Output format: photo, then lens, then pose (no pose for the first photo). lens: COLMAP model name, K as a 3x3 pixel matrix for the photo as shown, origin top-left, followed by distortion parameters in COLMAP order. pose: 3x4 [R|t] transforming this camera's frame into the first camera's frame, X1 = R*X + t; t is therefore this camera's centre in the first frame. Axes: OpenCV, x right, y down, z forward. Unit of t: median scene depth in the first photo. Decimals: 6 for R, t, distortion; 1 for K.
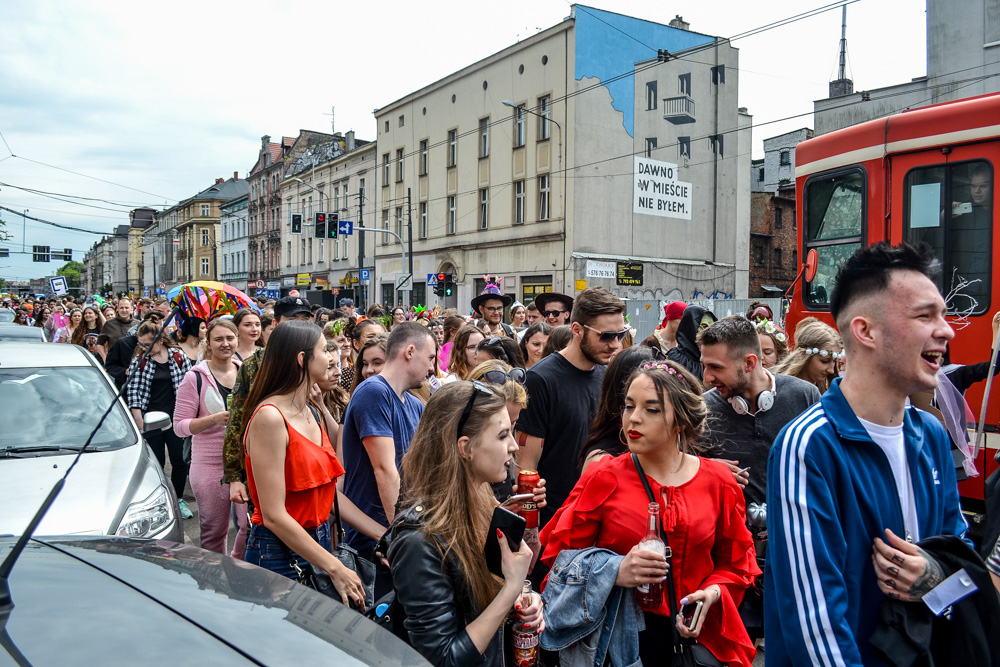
lens RADIAL K [[801.7, 0, 505.3], [0, 801.7, 332.8], [0, 0, 1]] dist [-0.081437, 0.014069]
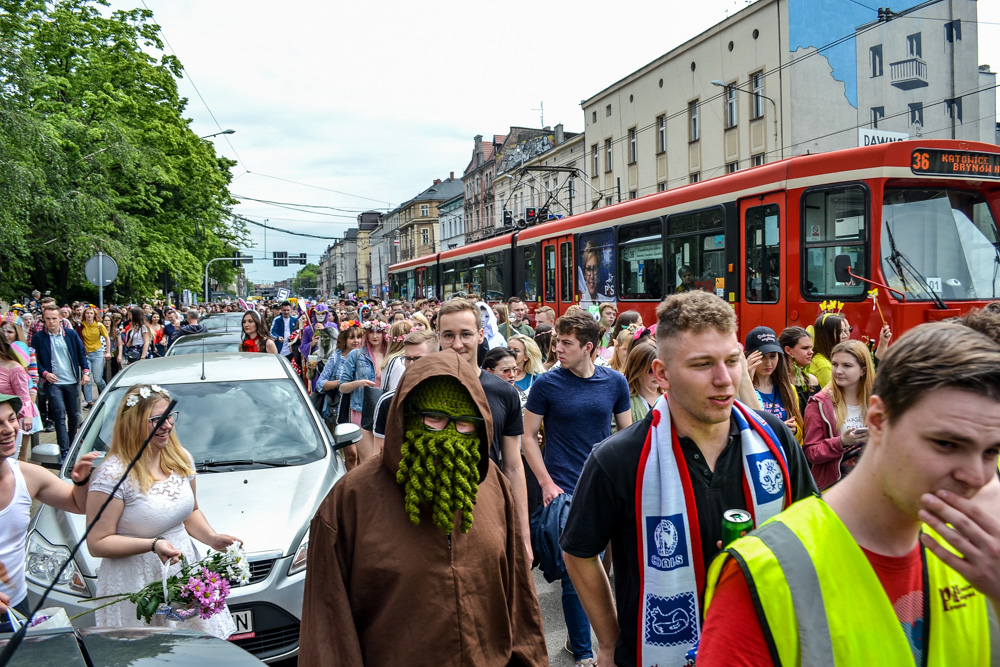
lens RADIAL K [[801.7, 0, 505.3], [0, 801.7, 332.8], [0, 0, 1]] dist [-0.081437, 0.014069]
pose [[0.964191, -0.019417, -0.264499, 0.002225], [0.022815, 0.999692, 0.009779, -0.002092], [0.264227, -0.015463, 0.964336, 0.007446]]
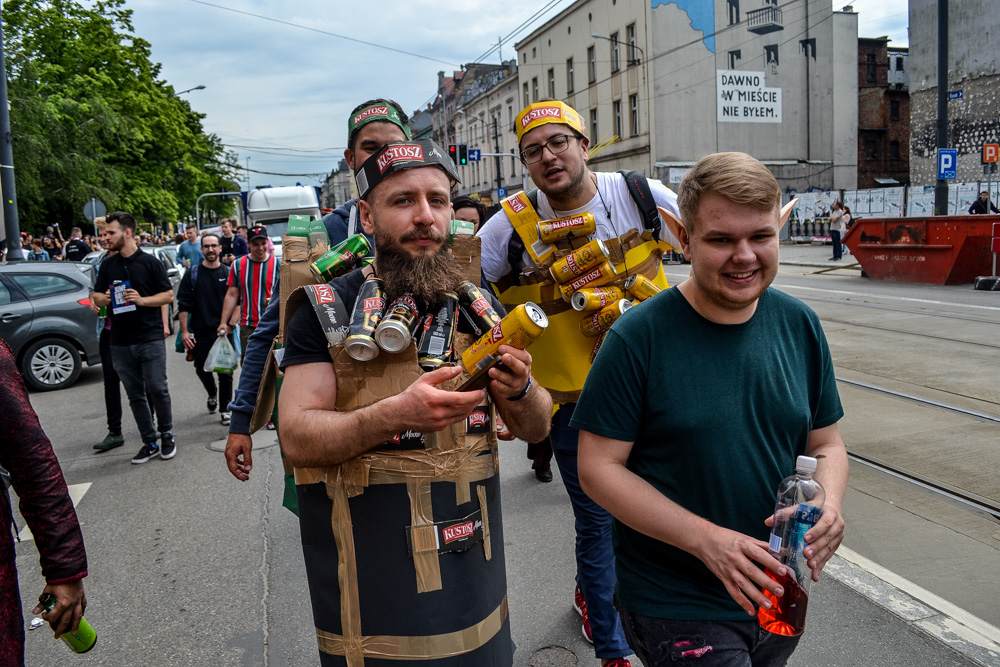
lens RADIAL K [[801.7, 0, 505.3], [0, 801.7, 332.8], [0, 0, 1]] dist [-0.081437, 0.014069]
pose [[0.959513, -0.019763, -0.280970, 0.148295], [0.050631, 0.993388, 0.103033, 0.010402], [0.277076, -0.113088, 0.954170, -0.136283]]
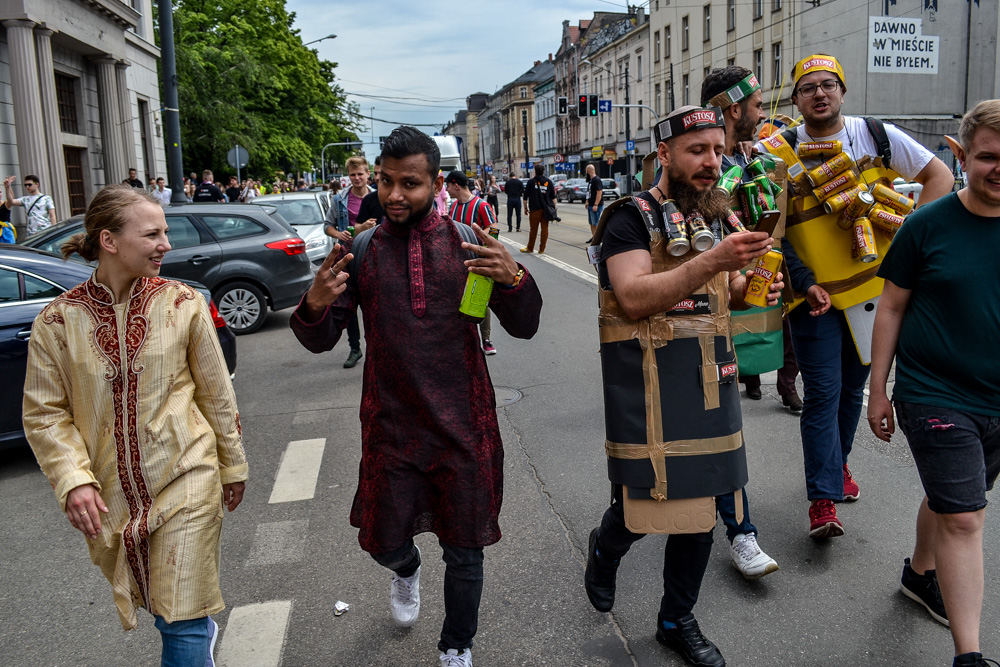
lens RADIAL K [[801.7, 0, 505.3], [0, 801.7, 332.8], [0, 0, 1]] dist [-0.081437, 0.014069]
pose [[0.913442, 0.032124, -0.405700, 0.125526], [0.033323, 0.987629, 0.153229, 0.010758], [0.405603, -0.153485, 0.901071, -0.132876]]
